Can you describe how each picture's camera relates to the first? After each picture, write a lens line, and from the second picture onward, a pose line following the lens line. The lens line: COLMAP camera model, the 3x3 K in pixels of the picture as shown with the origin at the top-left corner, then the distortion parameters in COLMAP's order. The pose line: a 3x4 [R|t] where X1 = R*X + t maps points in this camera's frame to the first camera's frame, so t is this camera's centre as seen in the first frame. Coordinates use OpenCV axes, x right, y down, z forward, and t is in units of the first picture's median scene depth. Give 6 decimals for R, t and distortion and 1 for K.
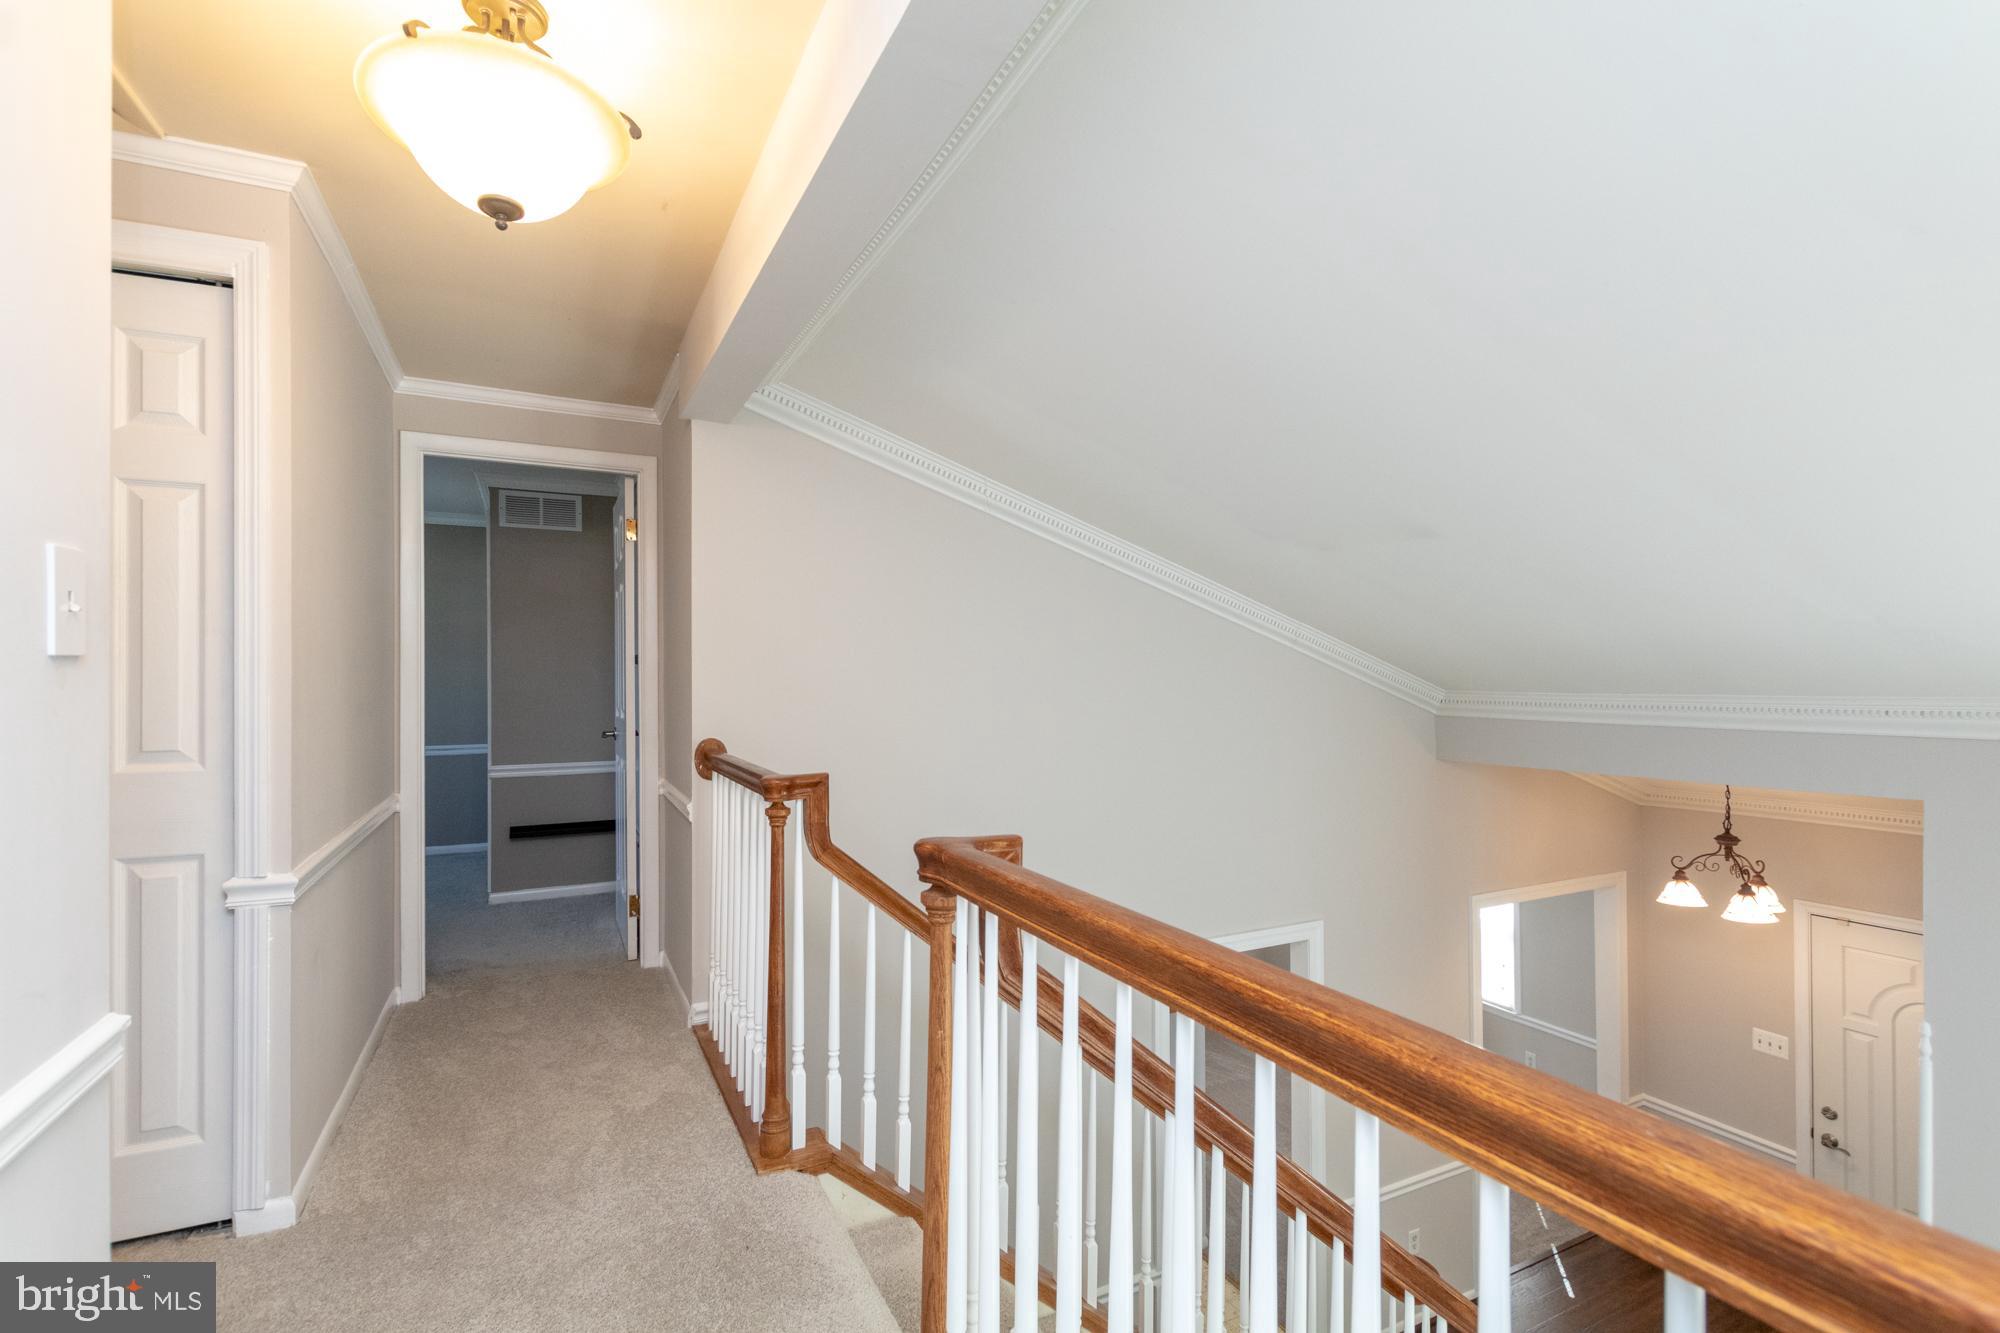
lens RADIAL K [[913.7, 0, 1004.3], [0, 913.7, 675.2], [0, 0, 1]] dist [0.000718, -0.000151]
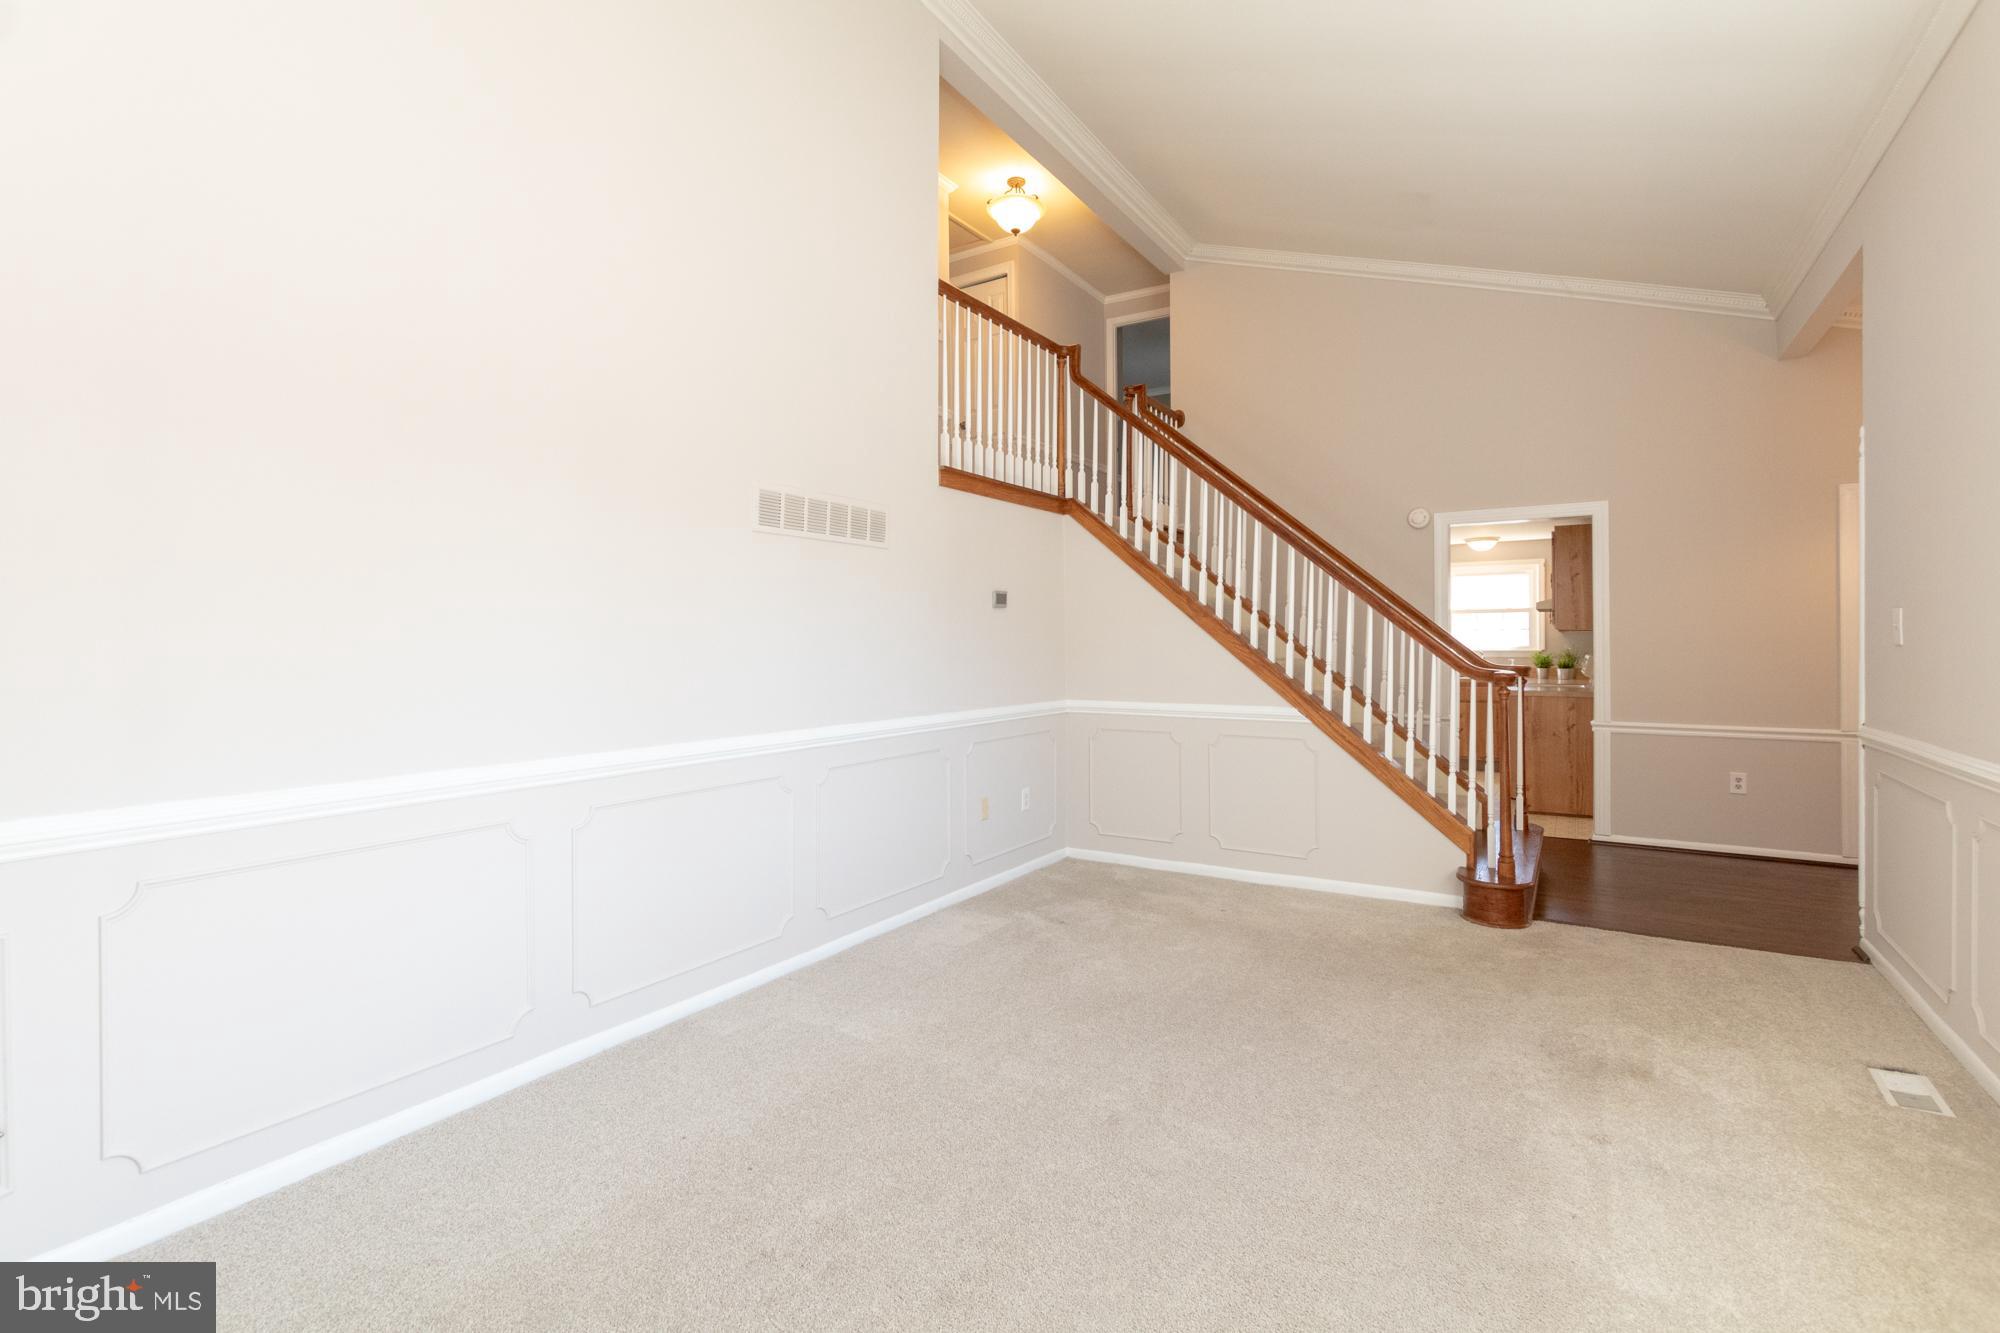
lens RADIAL K [[913.7, 0, 993.5], [0, 913.7, 651.9], [0, 0, 1]] dist [0.000718, -0.000151]
pose [[0.495805, 0.009985, -0.868376, 2.696374], [0.002197, 0.999916, 0.012753, 1.204024], [0.868431, -0.008231, 0.495742, -1.056530]]
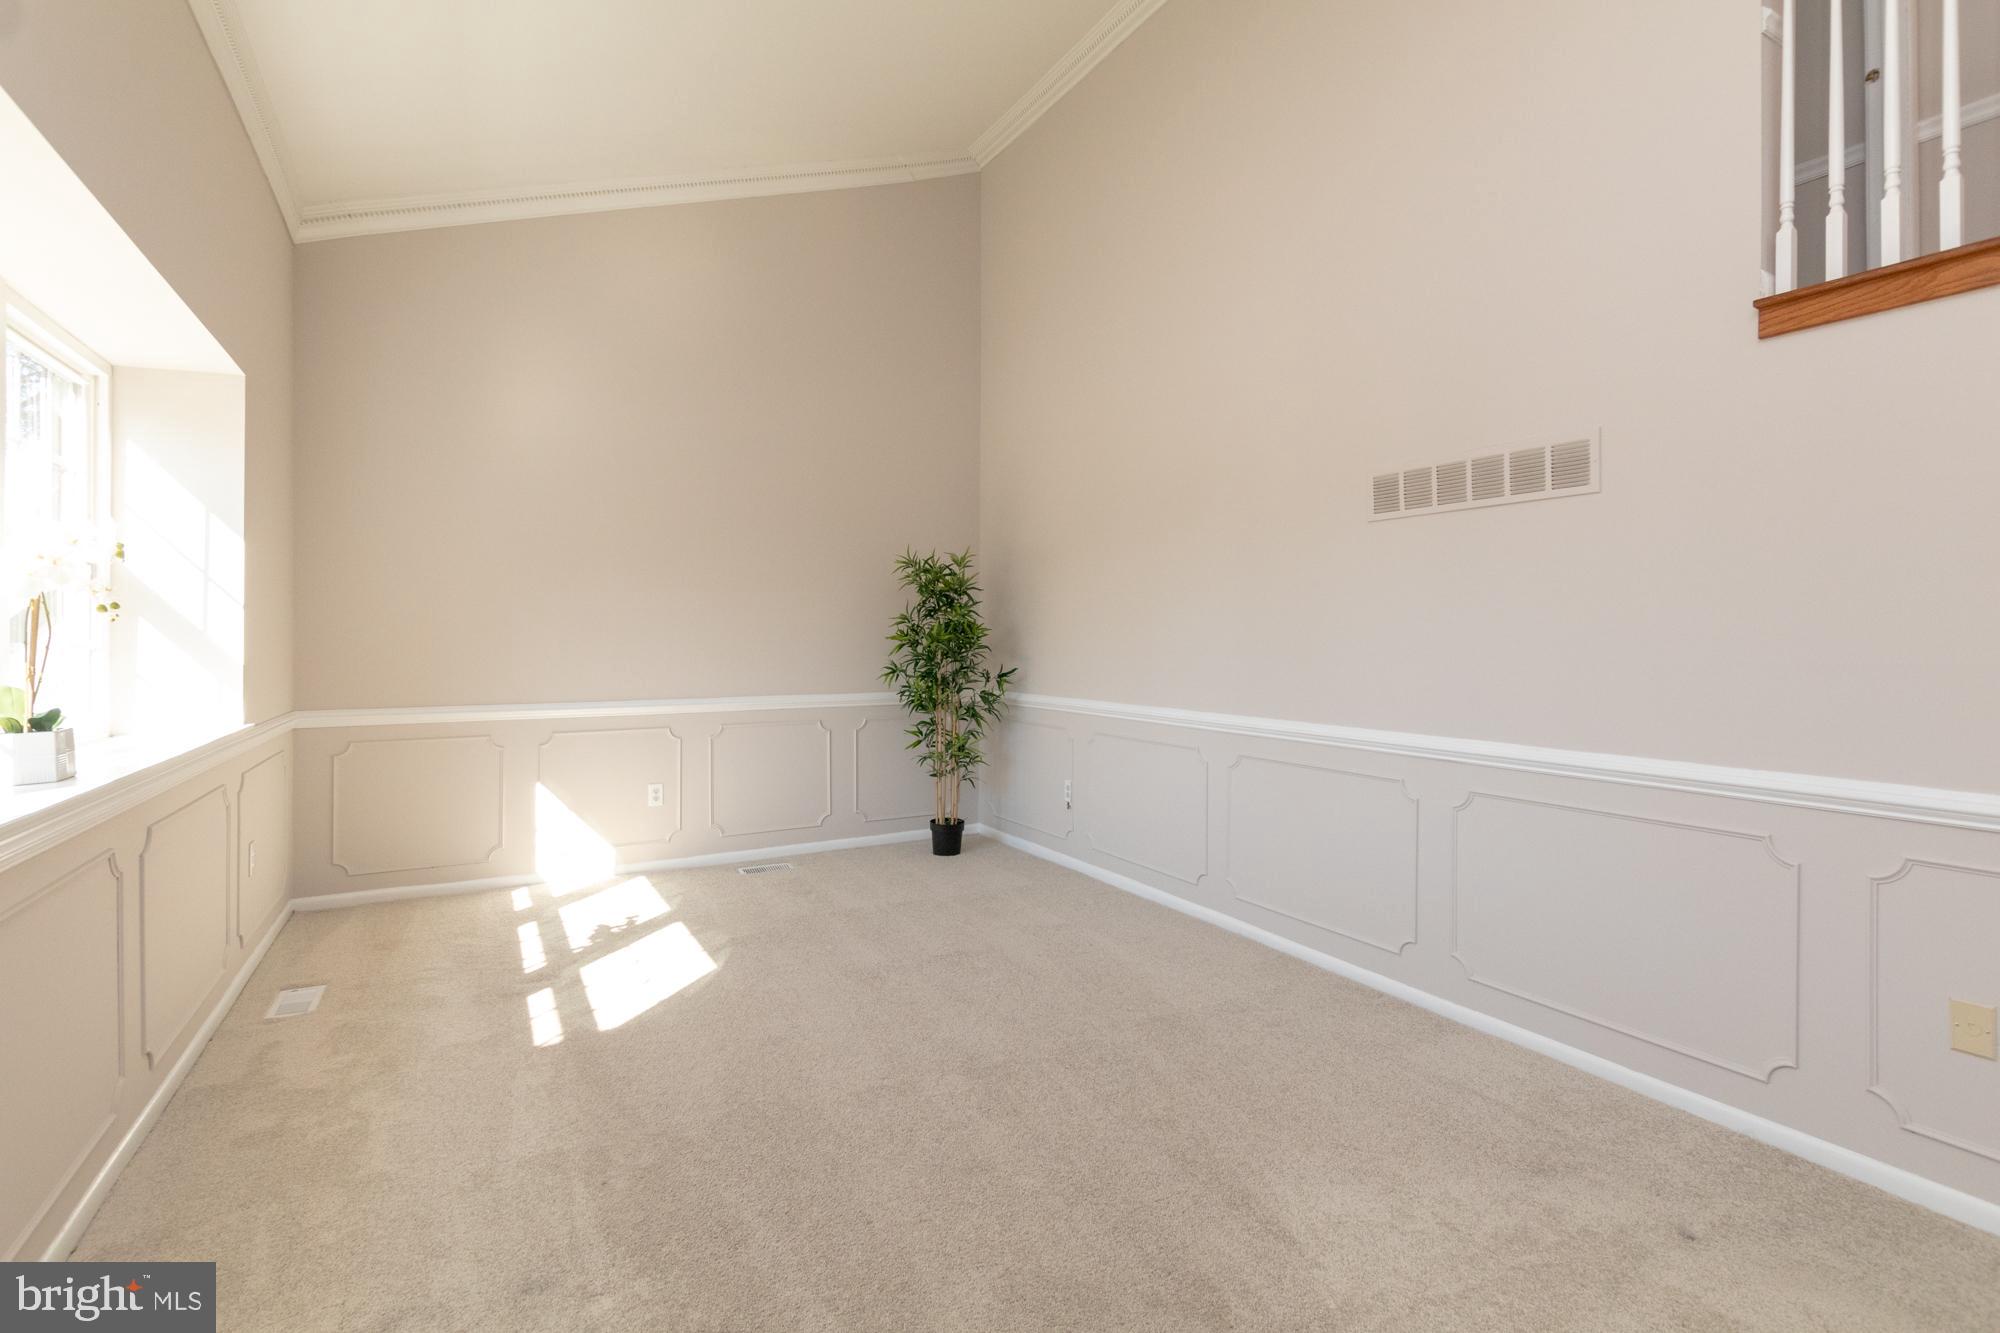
lens RADIAL K [[913.7, 0, 996.3], [0, 913.7, 633.5], [0, 0, 1]] dist [0.000718, -0.000151]
pose [[-0.999557, -0.001157, -0.029736, 1.530123], [-0.001127, 0.999999, -0.001023, 1.205802], [0.029738, -0.000989, -0.999557, 1.443434]]
